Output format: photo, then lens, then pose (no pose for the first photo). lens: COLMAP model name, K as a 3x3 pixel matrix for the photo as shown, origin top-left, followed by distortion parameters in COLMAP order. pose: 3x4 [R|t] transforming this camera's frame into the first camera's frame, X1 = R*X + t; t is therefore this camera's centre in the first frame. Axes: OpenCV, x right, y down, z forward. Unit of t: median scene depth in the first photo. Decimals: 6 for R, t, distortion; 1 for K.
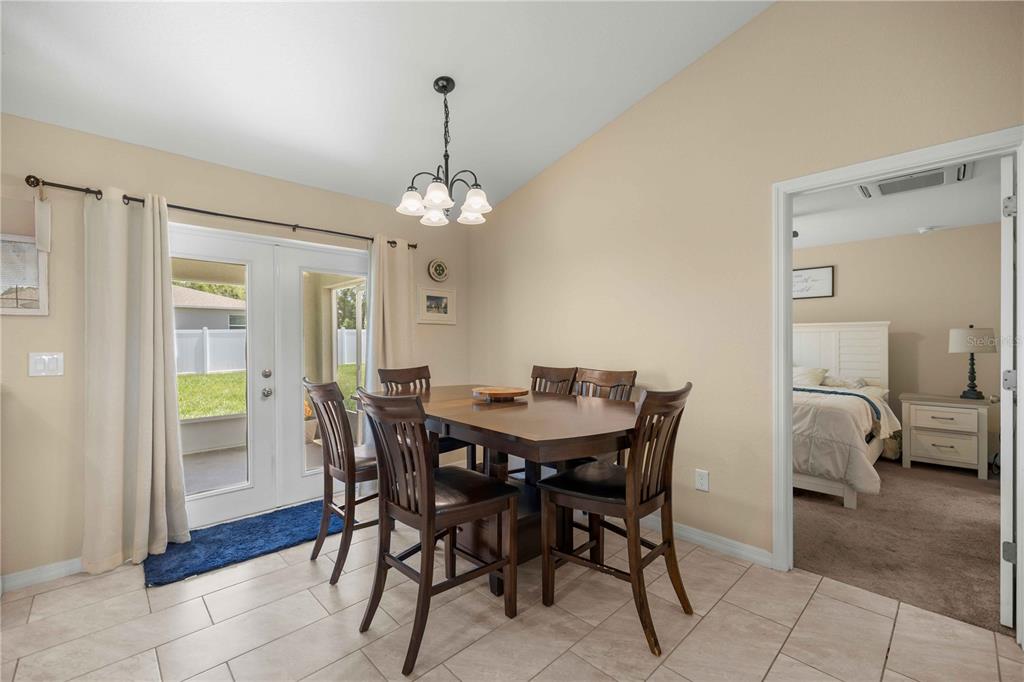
lens RADIAL K [[418.2, 0, 512.0], [0, 418.2, 341.0], [0, 0, 1]] dist [-0.002005, -0.000187]
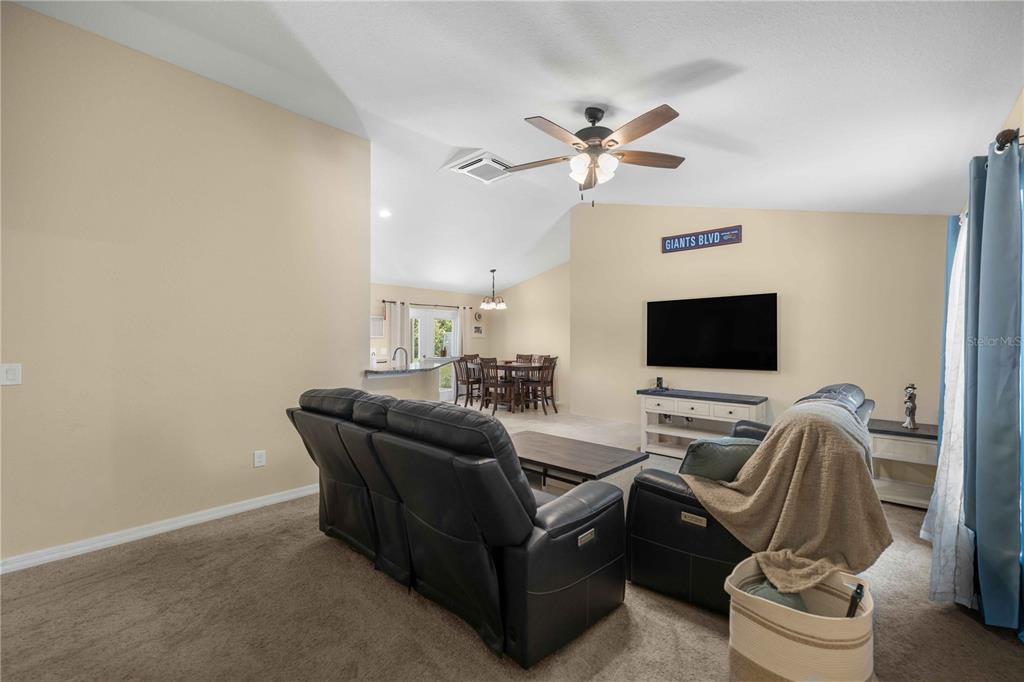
lens RADIAL K [[432.4, 0, 512.0], [0, 432.4, 341.0], [0, 0, 1]] dist [-0.000276, 0.000188]
pose [[0.997668, 0.007162, 0.067881, -0.213128], [-0.007048, 0.999973, -0.001921, -0.025375], [-0.067893, 0.001438, 0.997692, -2.241797]]
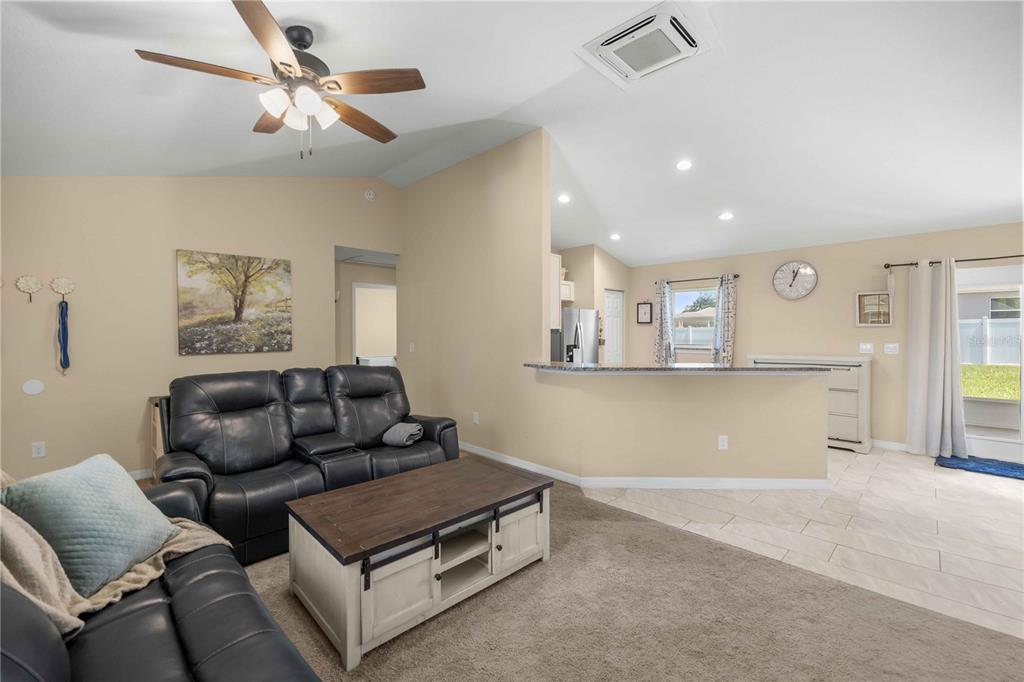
lens RADIAL K [[418.2, 0, 512.0], [0, 418.2, 341.0], [0, 0, 1]] dist [-0.002005, -0.000187]
pose [[0.065130, 0.013286, -0.997788, 0.722380], [-0.008621, 0.999882, 0.012752, 0.002956], [0.997840, 0.007772, 0.065237, -0.869865]]
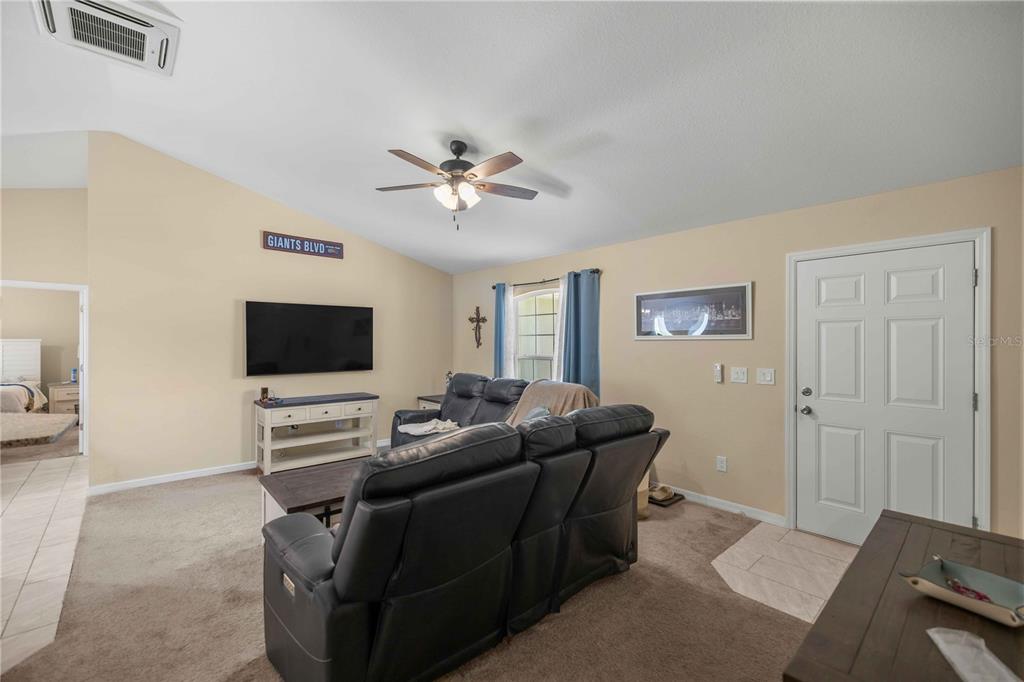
lens RADIAL K [[432.4, 0, 512.0], [0, 432.4, 341.0], [0, 0, 1]] dist [-0.000276, 0.000188]
pose [[0.021618, 0.008880, 0.999727, -1.152235], [-0.000513, 0.999961, -0.008871, -0.042592], [-0.999766, -0.000321, 0.021622, -1.351719]]
